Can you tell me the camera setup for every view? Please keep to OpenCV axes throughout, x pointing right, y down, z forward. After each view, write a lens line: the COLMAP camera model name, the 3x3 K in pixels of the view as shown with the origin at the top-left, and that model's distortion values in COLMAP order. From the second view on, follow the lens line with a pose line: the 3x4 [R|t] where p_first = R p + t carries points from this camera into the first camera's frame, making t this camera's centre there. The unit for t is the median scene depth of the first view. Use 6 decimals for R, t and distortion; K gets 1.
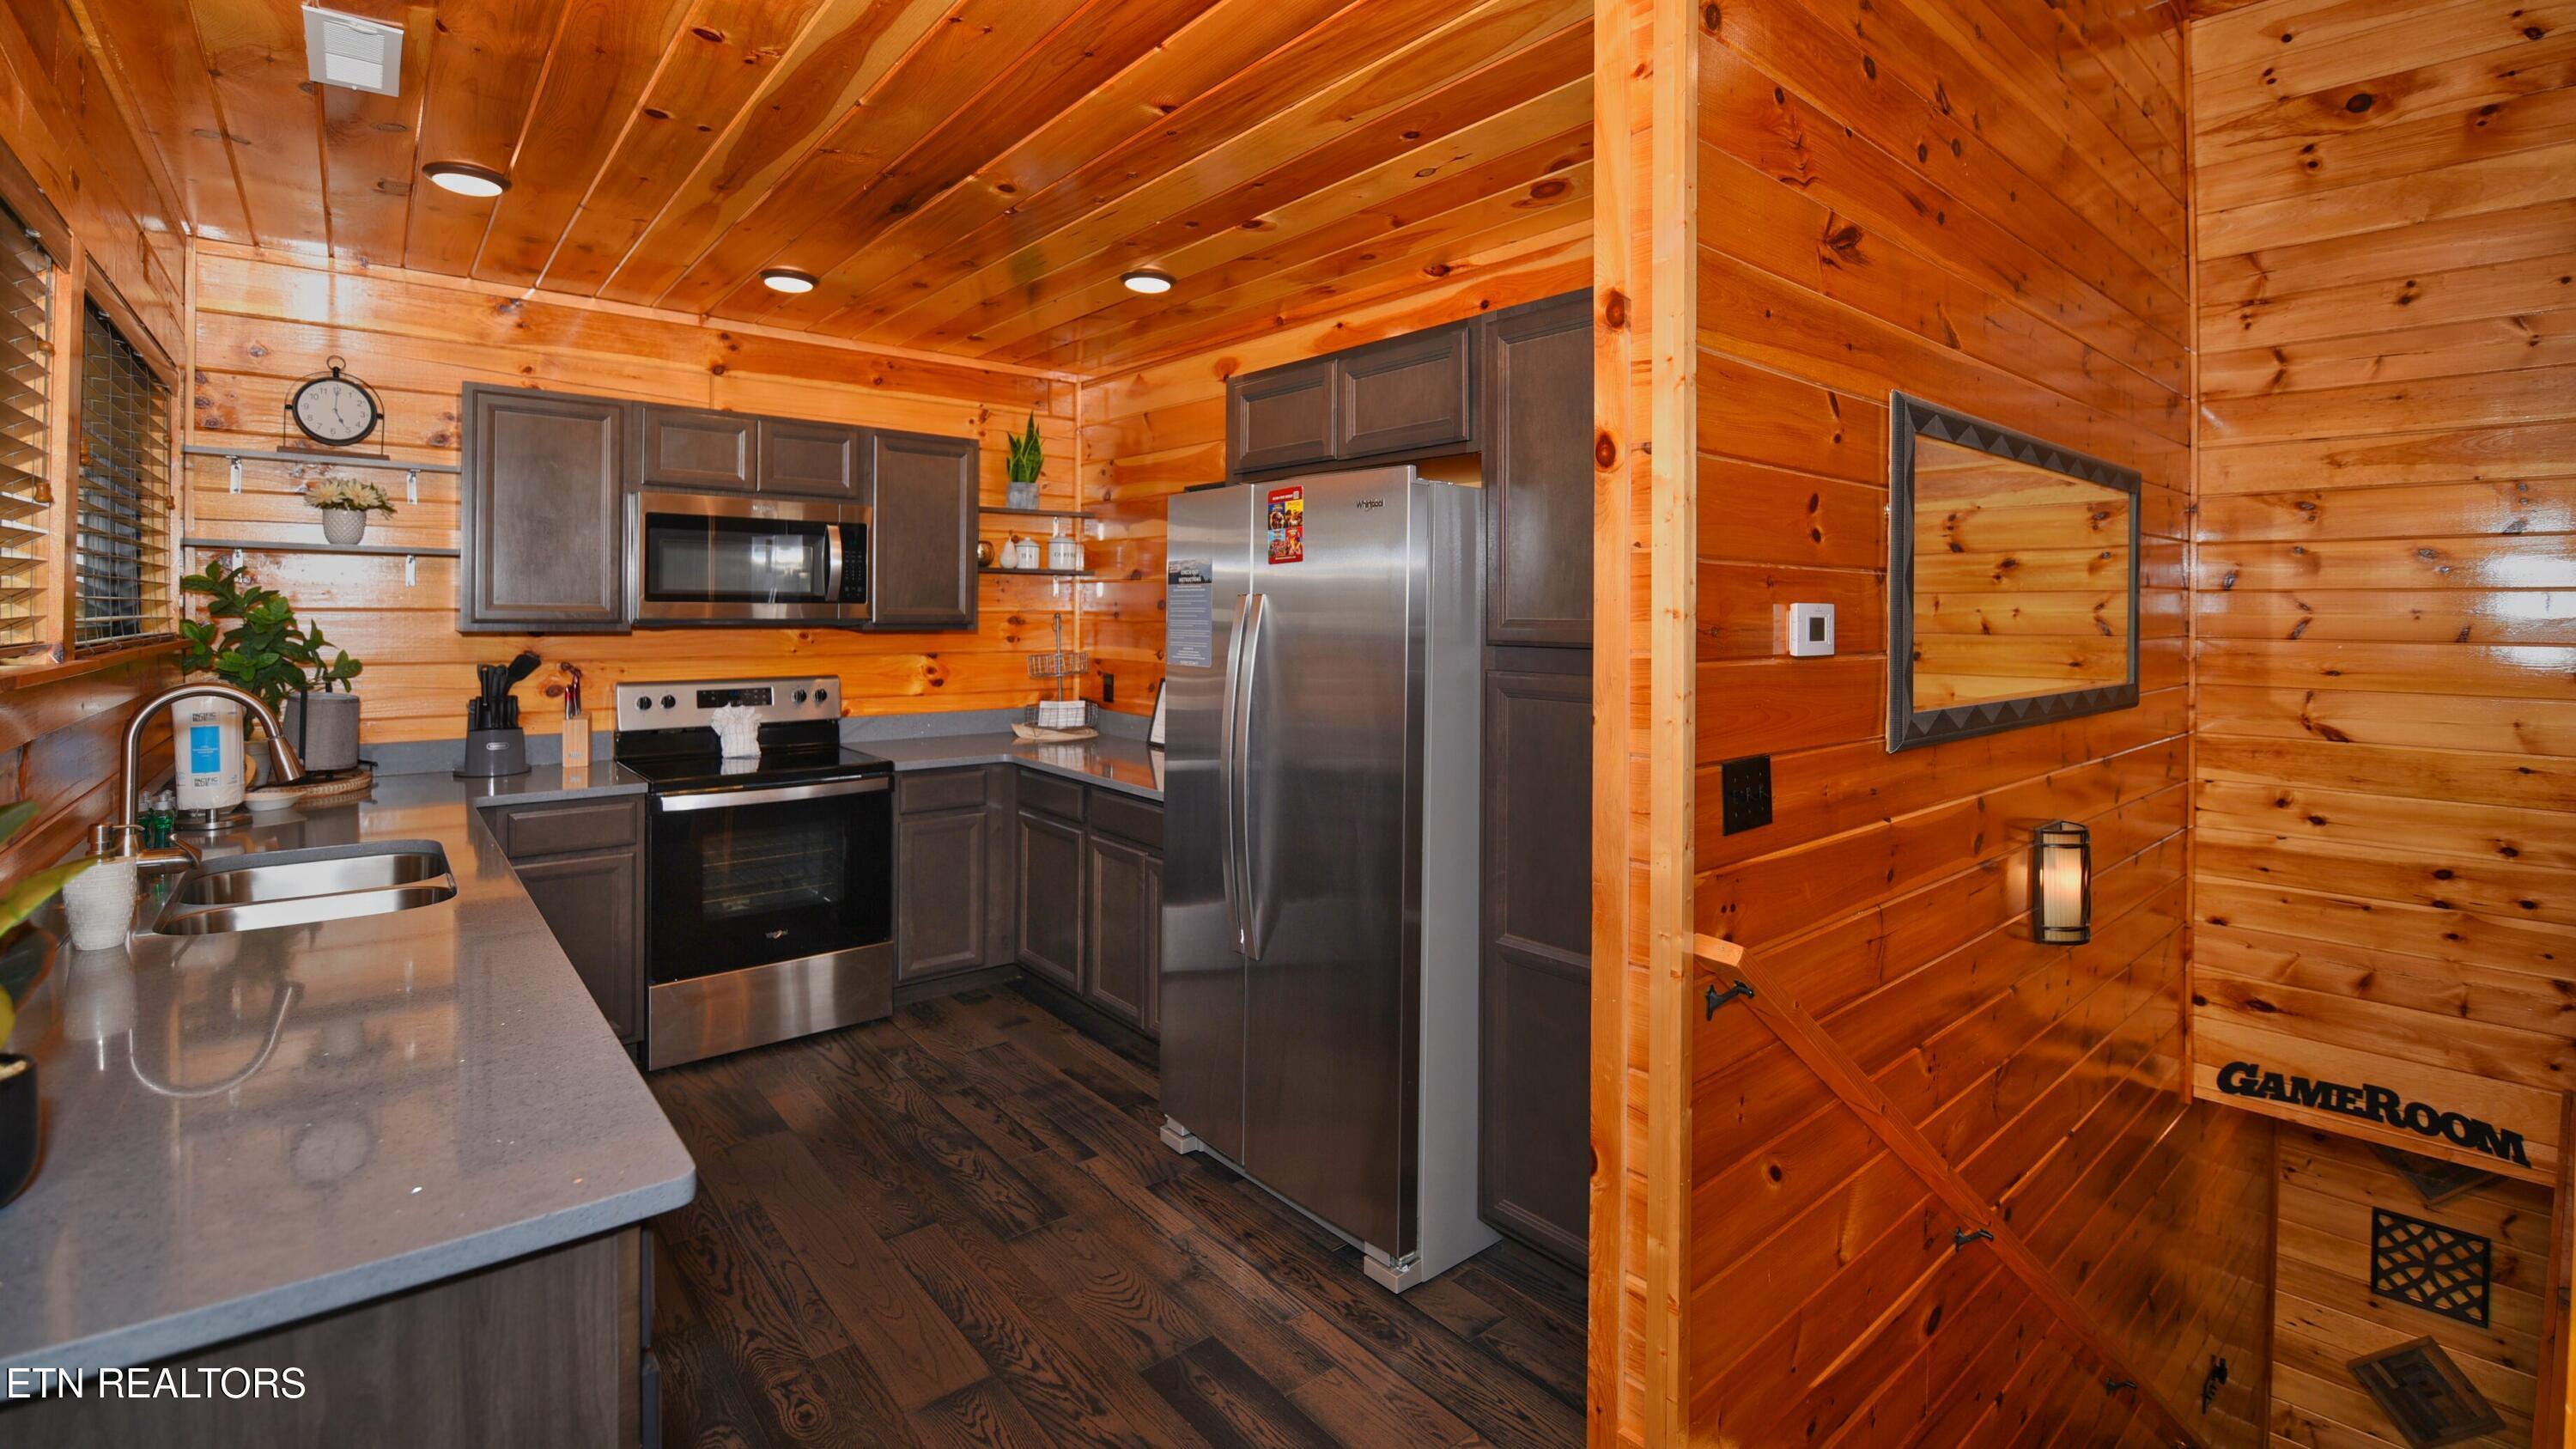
lens RADIAL K [[1115.2, 0, 1304.8], [0, 1115.2, 602.1], [0, 0, 1]] dist [-0.007826, -0.001331]
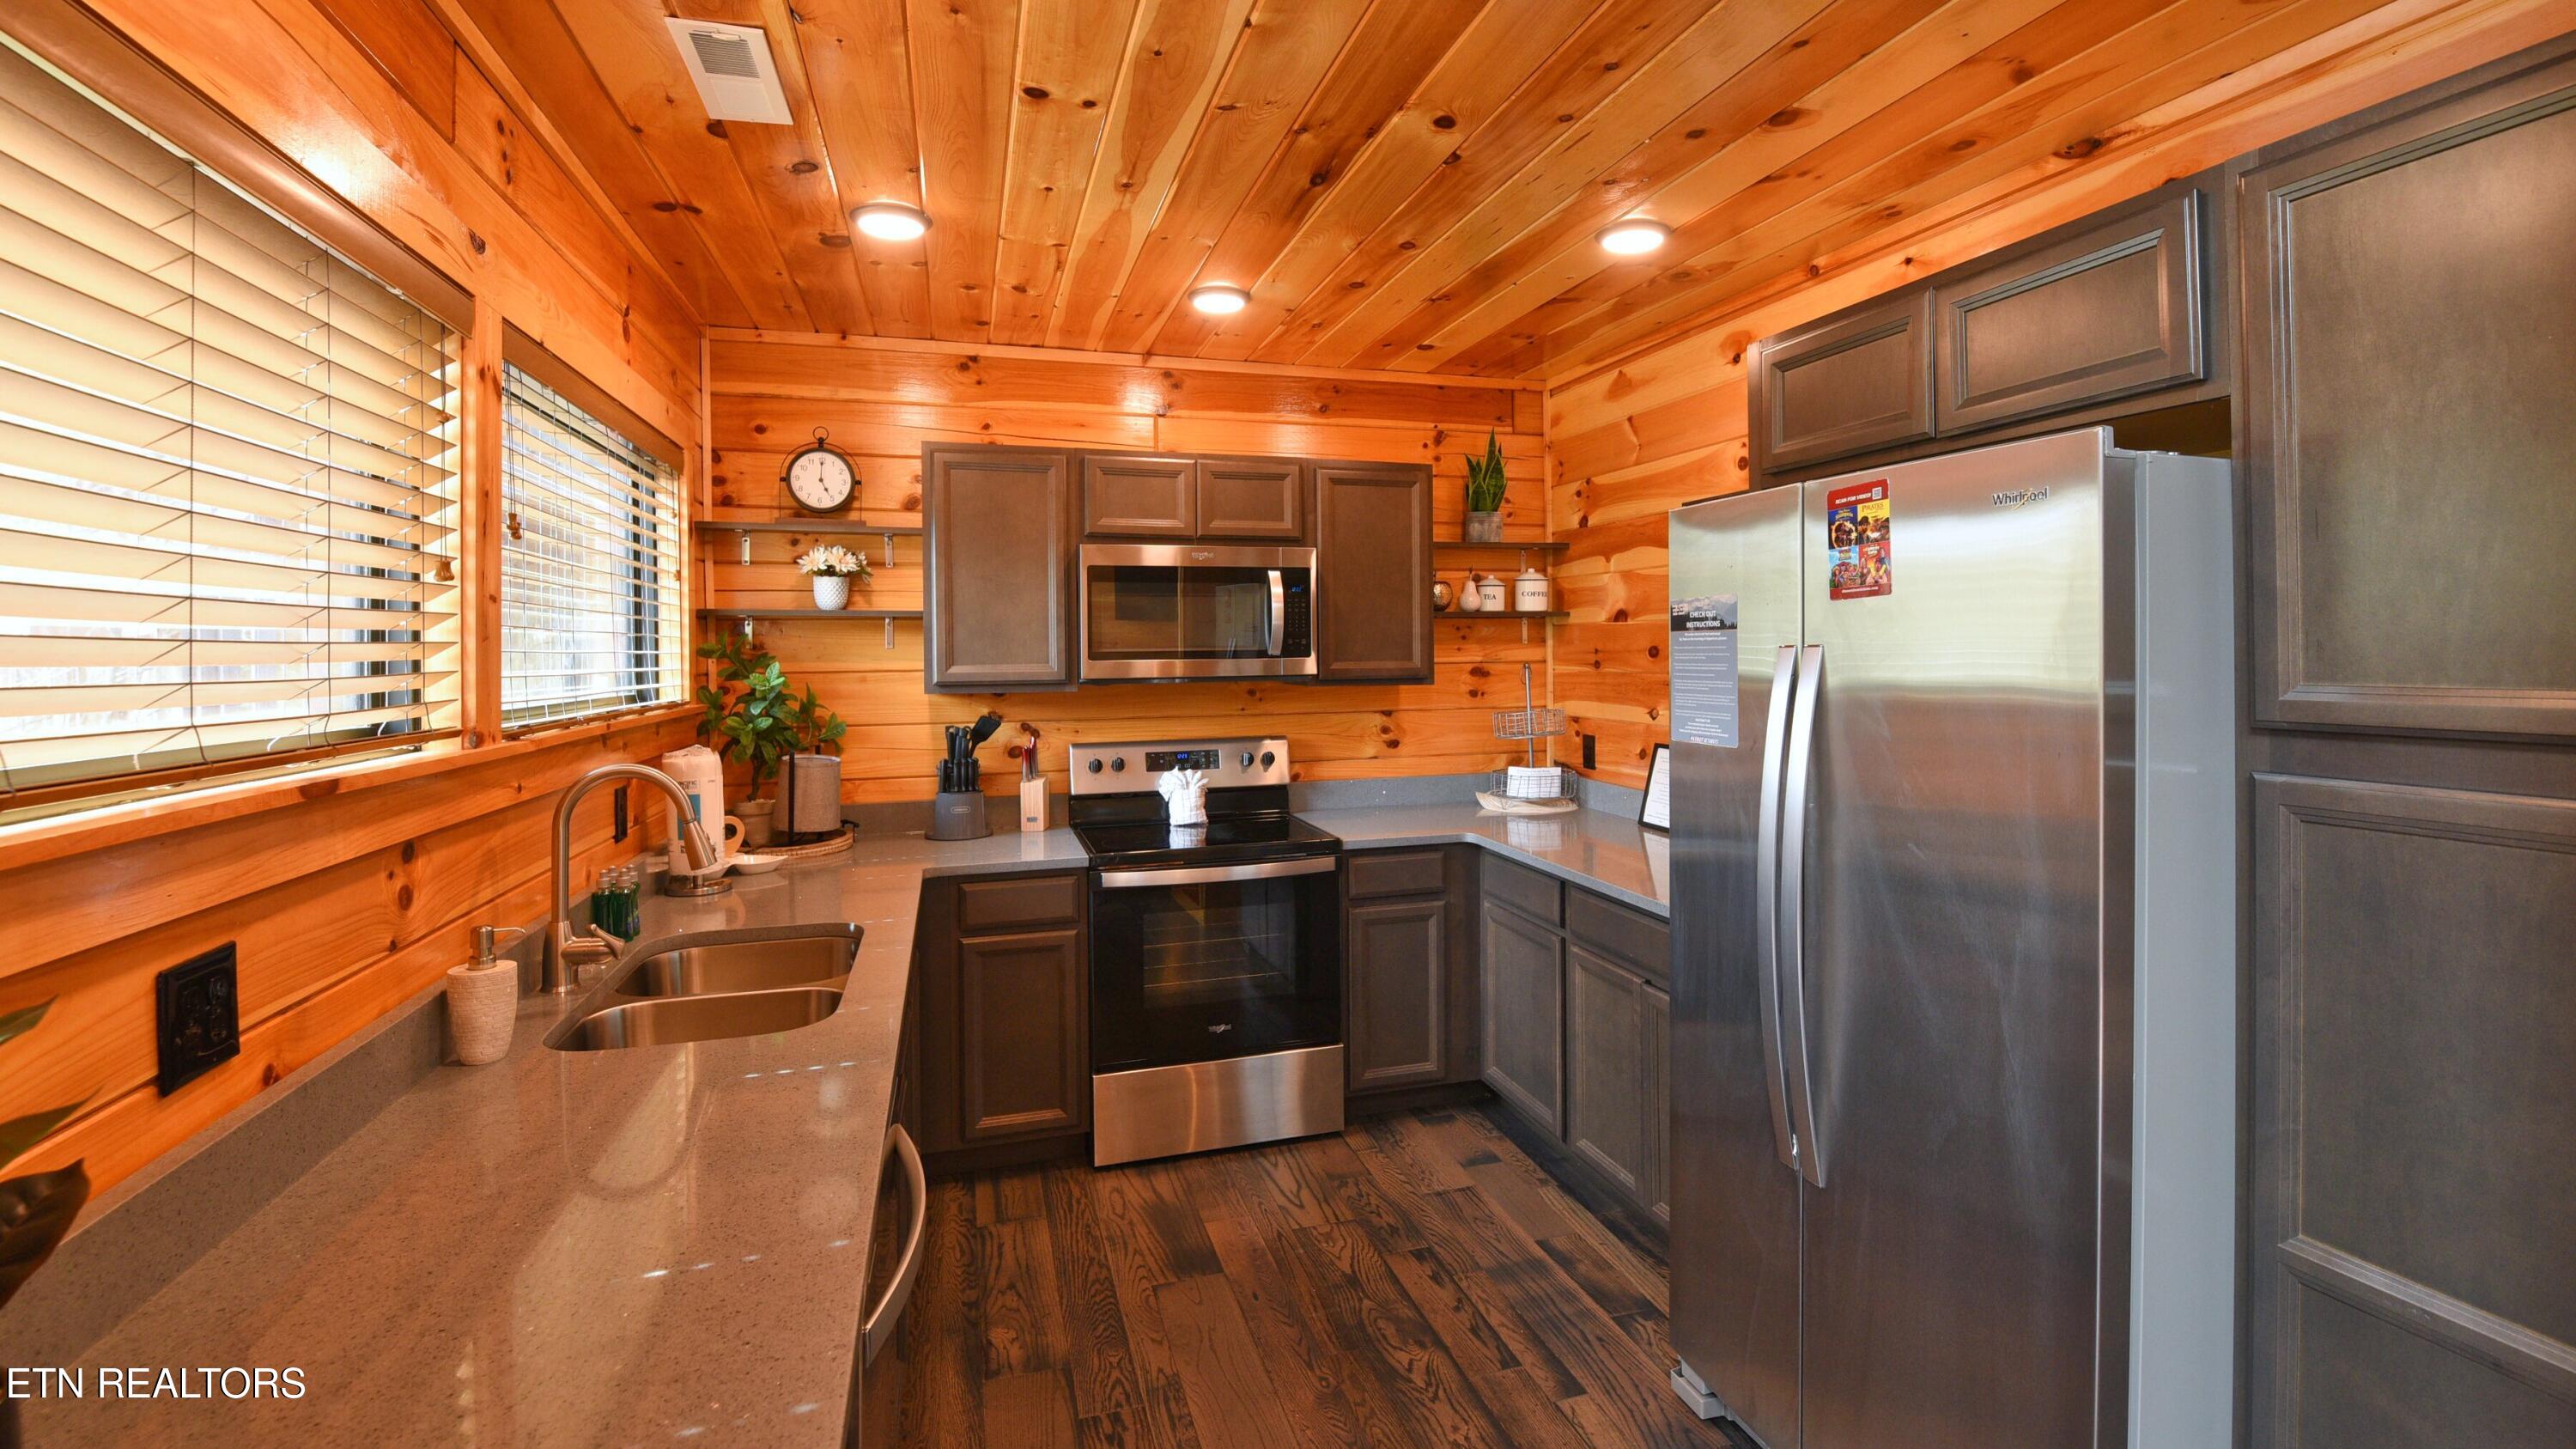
lens RADIAL K [[1115.2, 0, 1310.4], [0, 1115.2, 653.7], [0, 0, 1]] dist [-0.007826, -0.001331]
pose [[0.914654, -0.013748, -0.404005, -0.038402], [0.019296, 0.999767, 0.009665, -0.011325], [0.403778, -0.016636, 0.914706, 0.205317]]
